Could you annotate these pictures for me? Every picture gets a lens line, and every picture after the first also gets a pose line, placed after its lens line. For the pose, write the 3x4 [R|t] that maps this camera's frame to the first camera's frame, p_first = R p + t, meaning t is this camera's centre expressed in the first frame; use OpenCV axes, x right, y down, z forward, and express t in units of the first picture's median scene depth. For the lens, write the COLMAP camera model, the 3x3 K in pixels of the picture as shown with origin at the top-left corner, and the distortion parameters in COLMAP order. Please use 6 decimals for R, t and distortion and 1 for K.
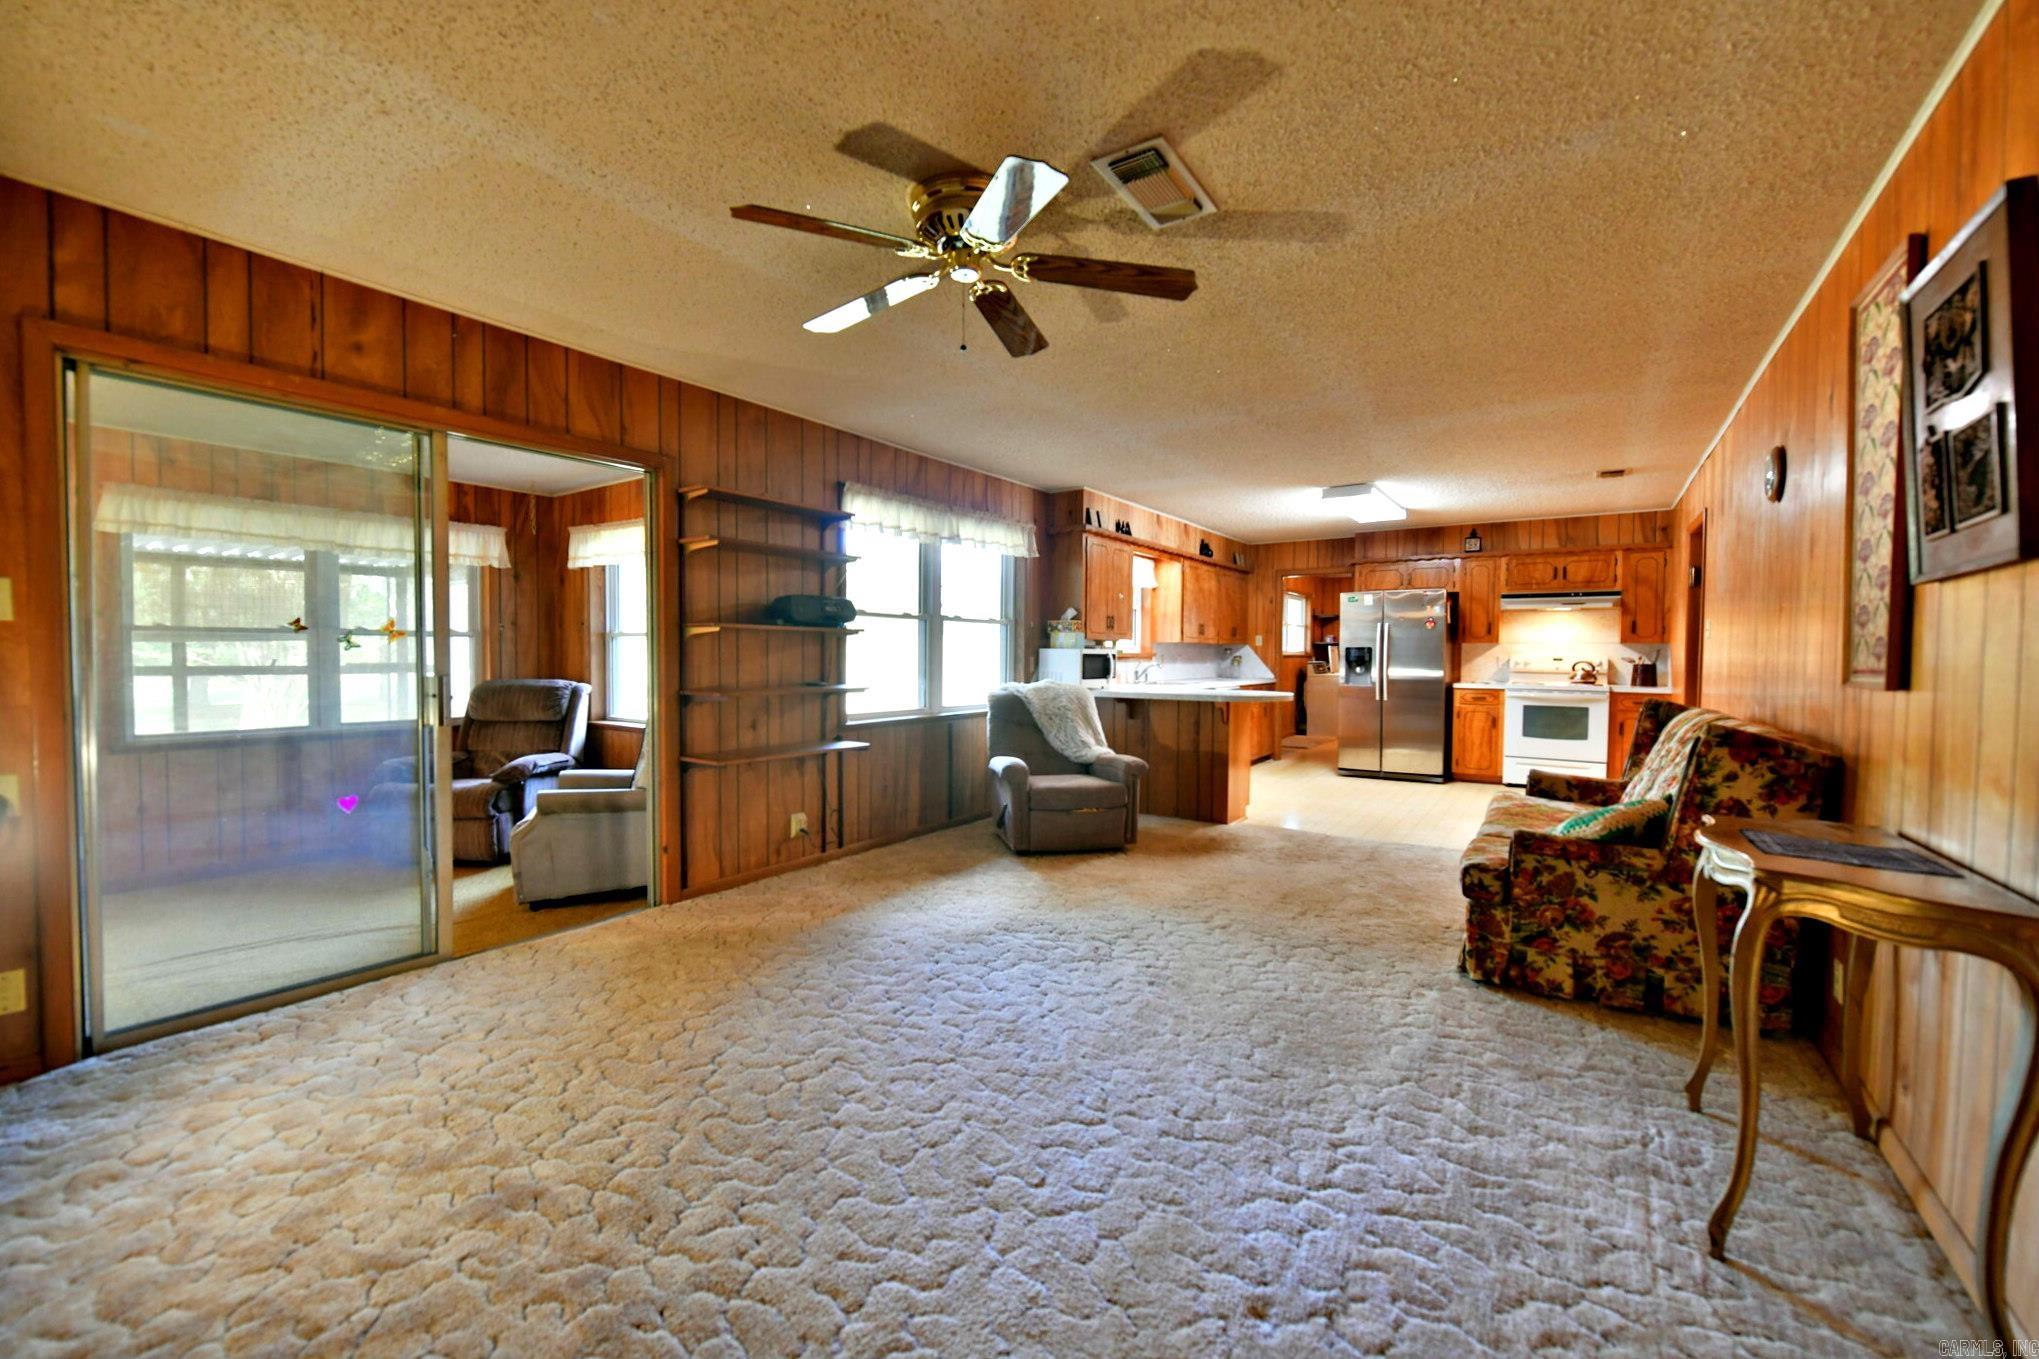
lens RADIAL K [[838.1, 0, 1019.5], [0, 838.1, 679.5], [0, 0, 1]] dist [-0.006616, -0.001038]
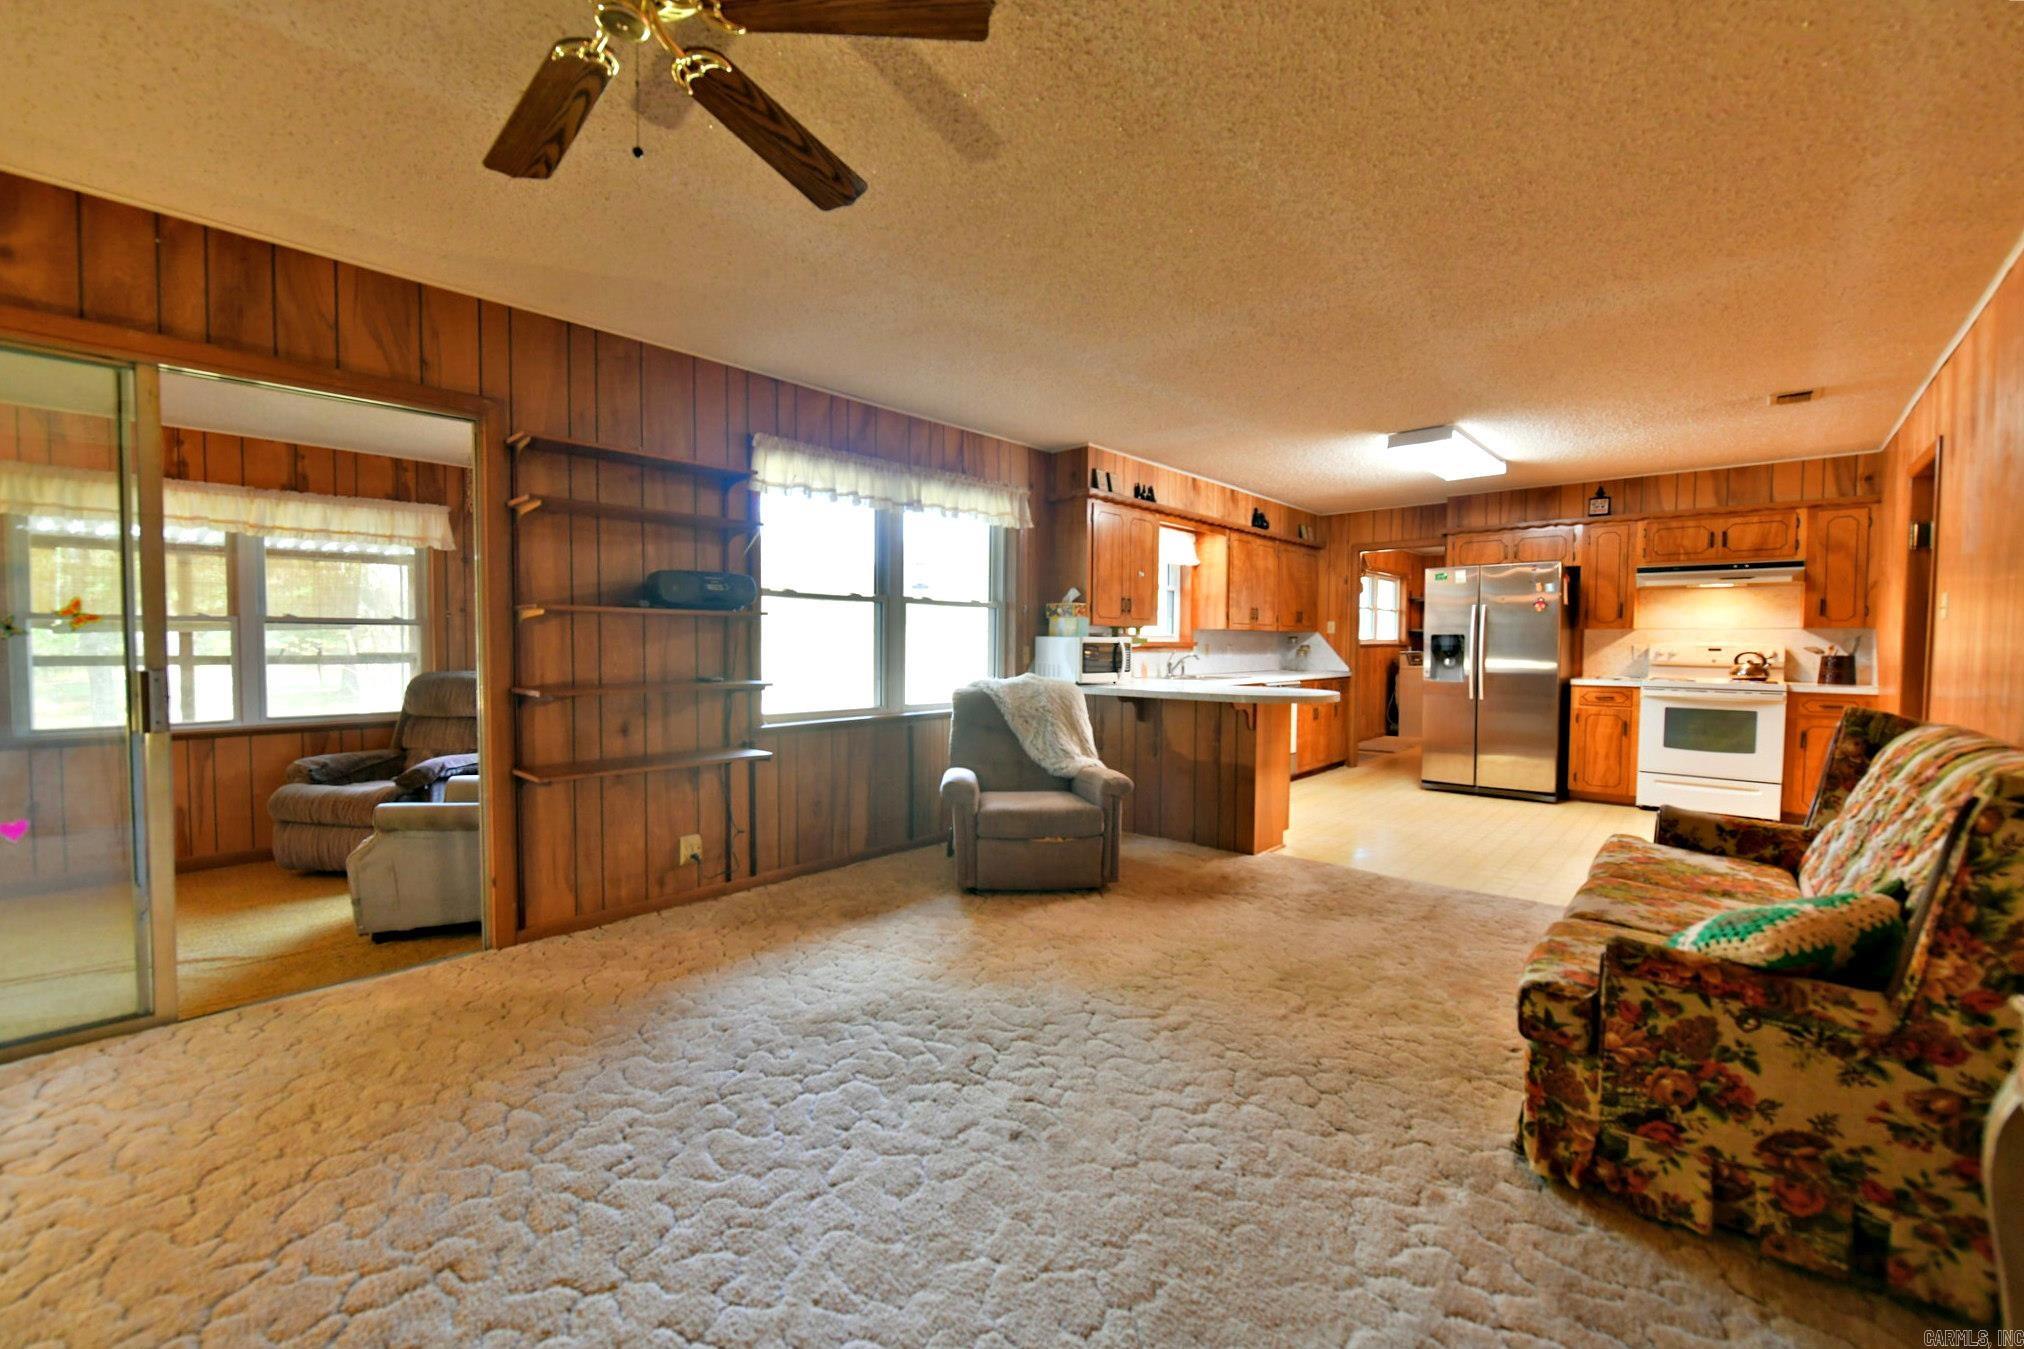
lens RADIAL K [[831.9, 0, 1012.0], [0, 831.9, 674.5], [0, 0, 1]] dist [-0.006616, -0.001038]
pose [[0.990486, 0.004424, -0.137543, 0.170994], [-0.003486, 0.999969, 0.007063, -0.006435], [0.137570, -0.006516, 0.990471, 0.242885]]
